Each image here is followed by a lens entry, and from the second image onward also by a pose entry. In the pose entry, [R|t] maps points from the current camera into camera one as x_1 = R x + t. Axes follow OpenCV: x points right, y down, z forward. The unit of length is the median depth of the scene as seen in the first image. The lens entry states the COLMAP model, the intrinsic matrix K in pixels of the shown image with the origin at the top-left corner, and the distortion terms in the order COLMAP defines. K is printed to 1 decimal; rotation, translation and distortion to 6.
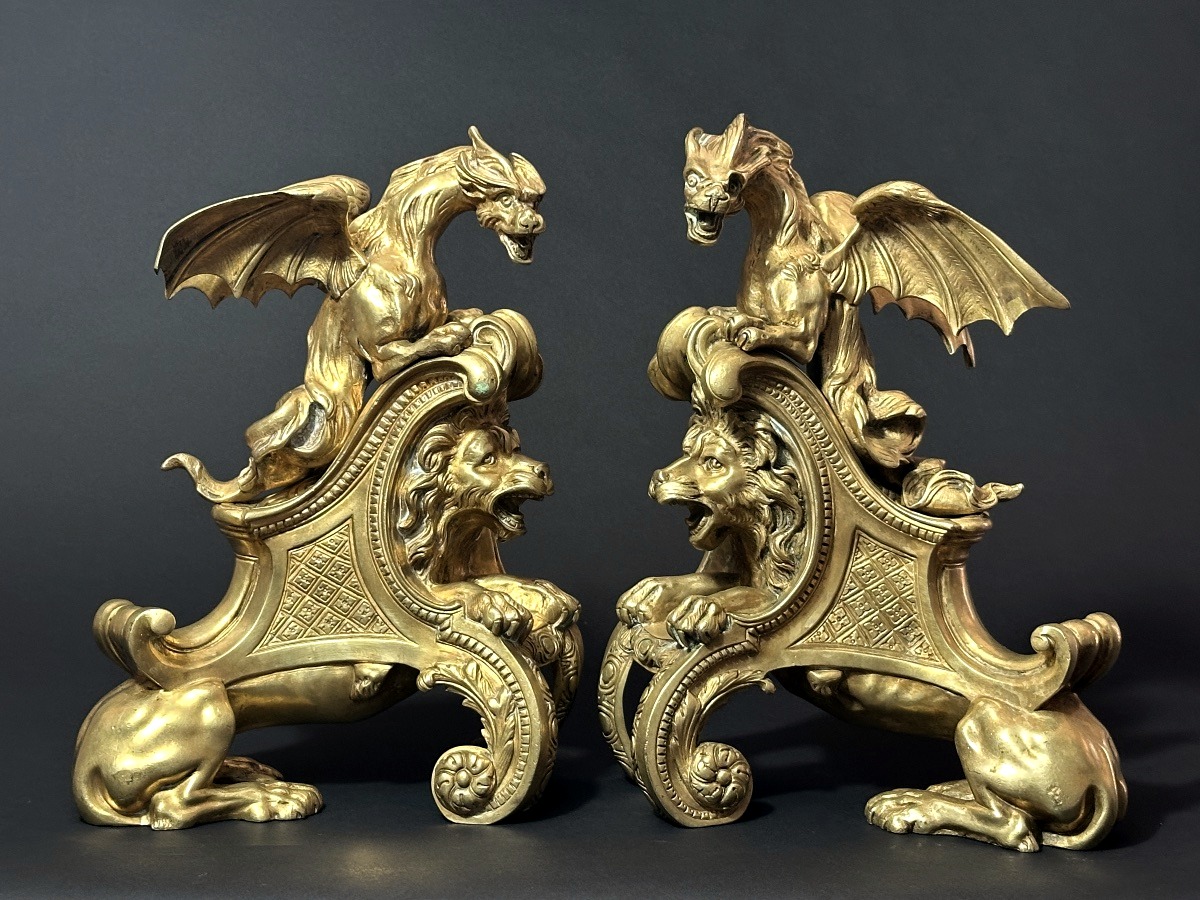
lens RADIAL K [[2327.8, 0, 603.6], [0, 2327.8, 443.0], [0, 0, 1]] dist [0.152095, 0.000000]
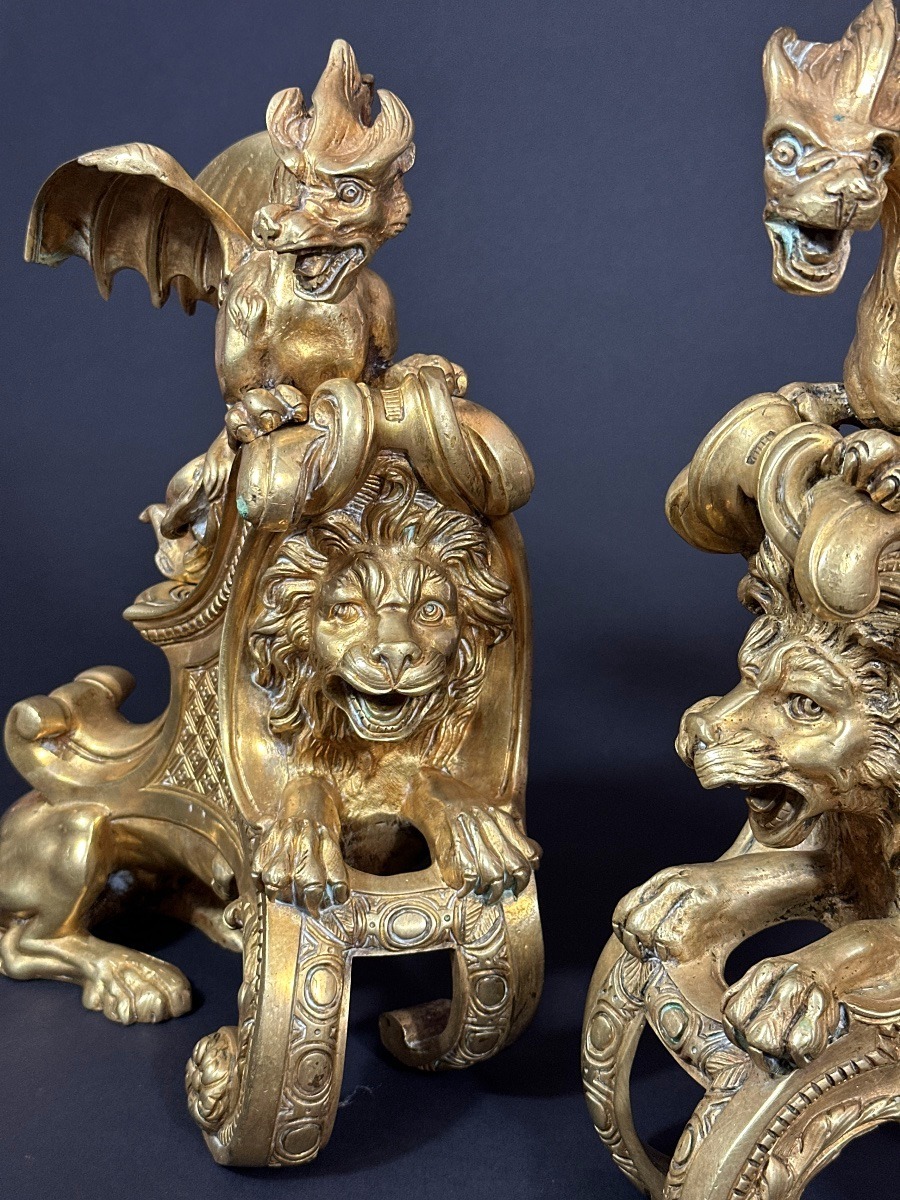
lens RADIAL K [[1696.9, 0, 451.7], [0, 1696.9, 607.7], [0, 0, 1]] dist [0.111945, 0.000000]
pose [[0.999237, -0.025909, -0.029228, -0.020624], [0.031615, 0.975936, 0.215752, -0.098618], [0.022935, -0.216511, 0.976011, 0.635815]]
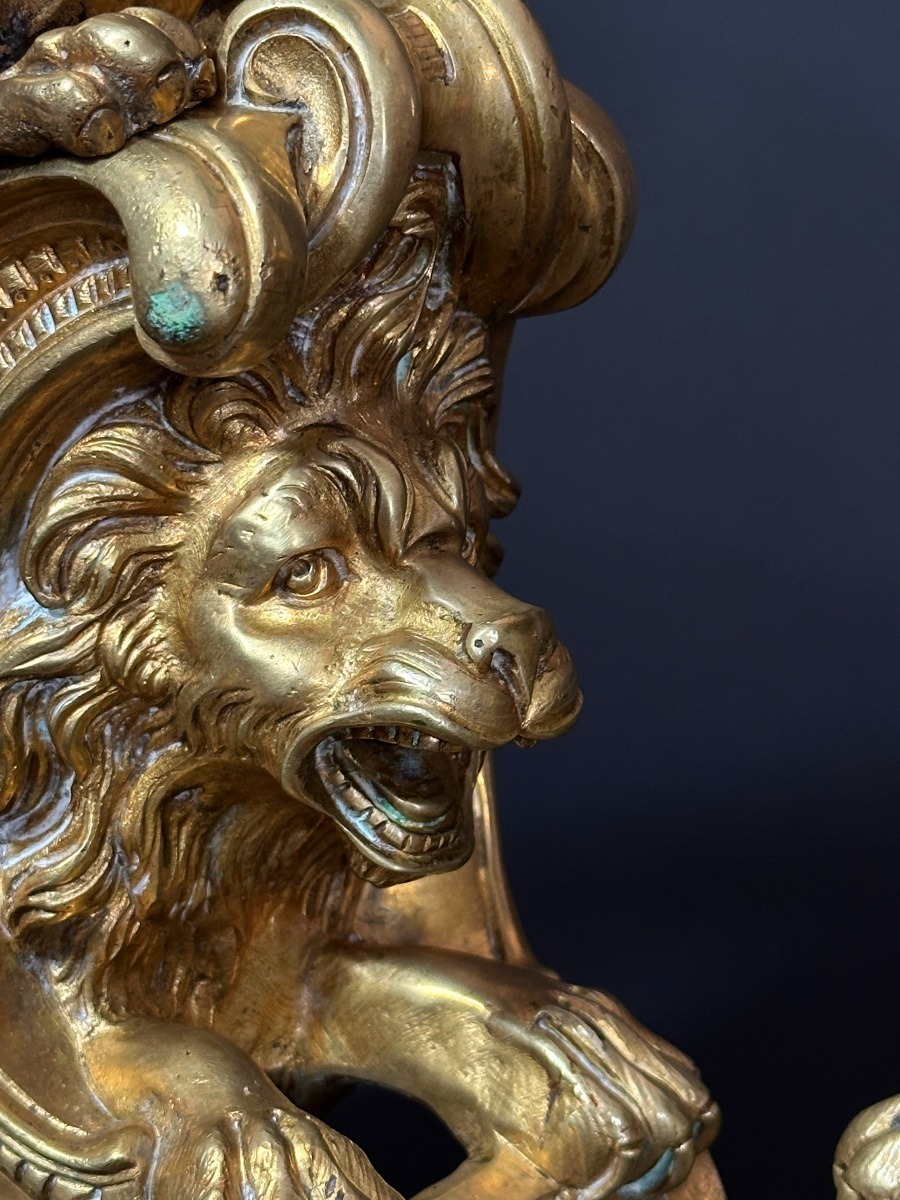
lens RADIAL K [[2808.1, 0, 448.0], [0, 2808.1, 598.1], [0, 0, 1]] dist [0.152038, 0.000000]
pose [[0.825271, -0.163671, 0.540499, -0.214368], [0.057406, 0.976437, 0.208028, -0.060424], [-0.561811, -0.140652, 0.815221, 0.821248]]
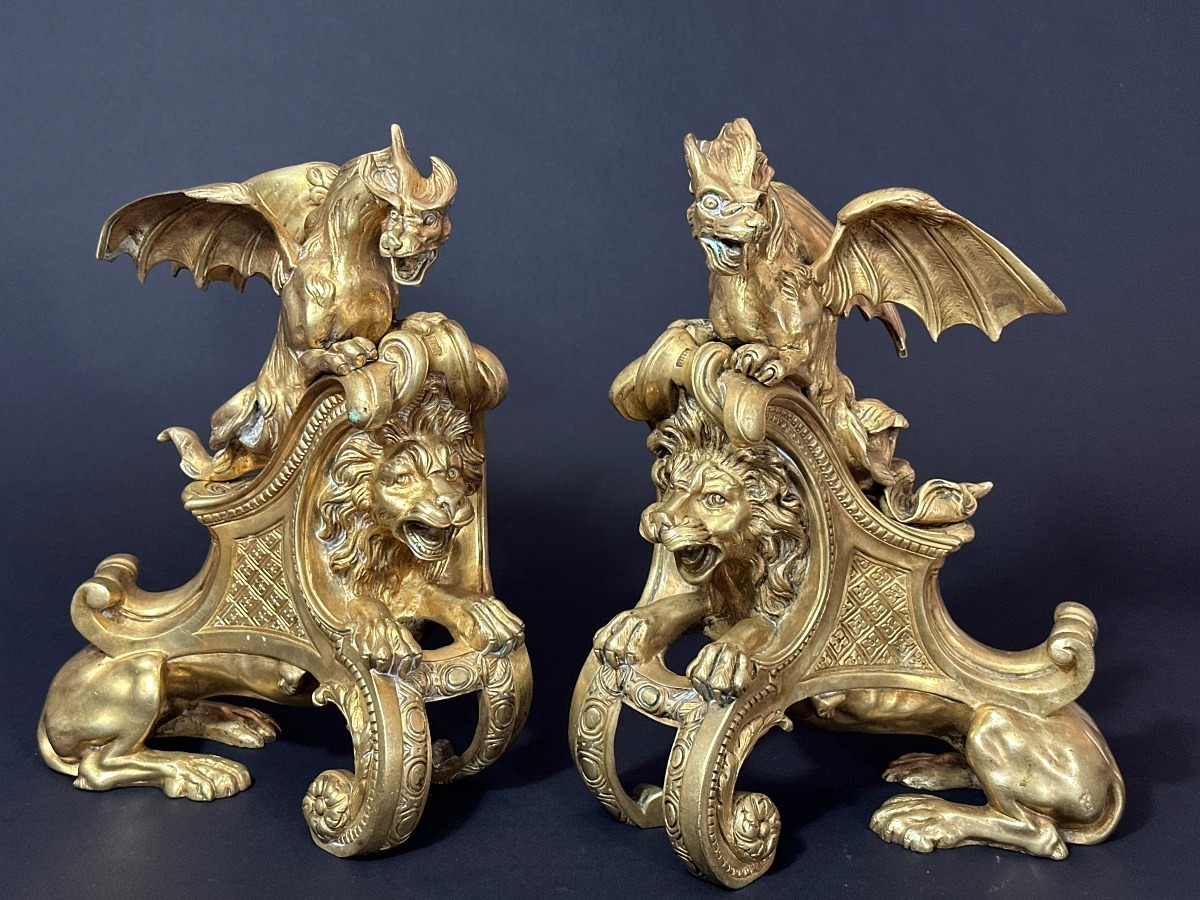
lens RADIAL K [[1696.9, 0, 594.7], [0, 1696.9, 447.9], [0, 0, 1]] dist [0.111945, 0.000000]
pose [[0.912272, -0.113323, 0.393597, -0.264968], [0.039674, 0.980893, 0.190459, -0.144227], [-0.407660, -0.158135, 0.899337, 0.415720]]
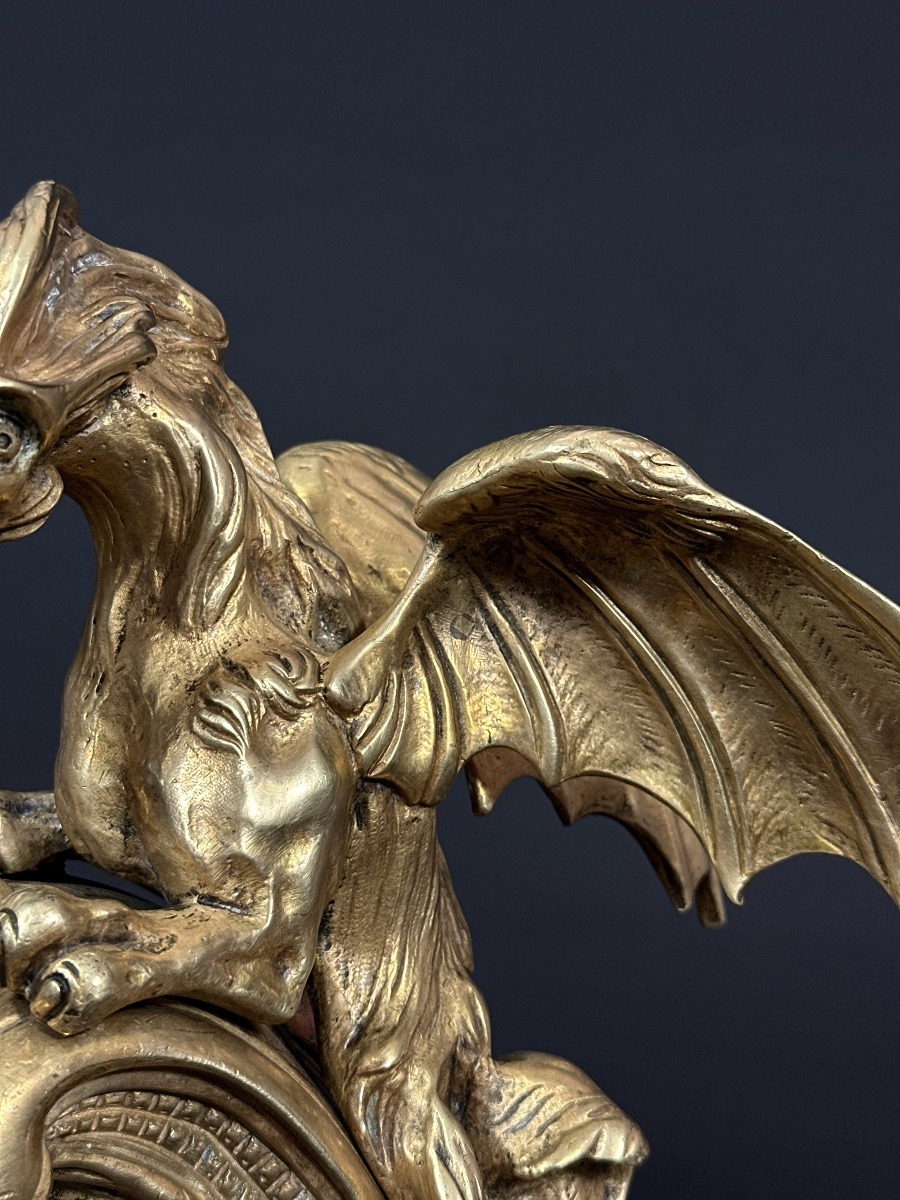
lens RADIAL K [[1696.9, 0, 466.0], [0, 1696.9, 604.7], [0, 0, 1]] dist [0.111945, 0.000000]
pose [[0.975898, -0.009303, 0.218030, 0.063021], [0.005753, 0.999840, 0.016910, -0.092198], [-0.218152, -0.015248, 0.975796, 0.782295]]
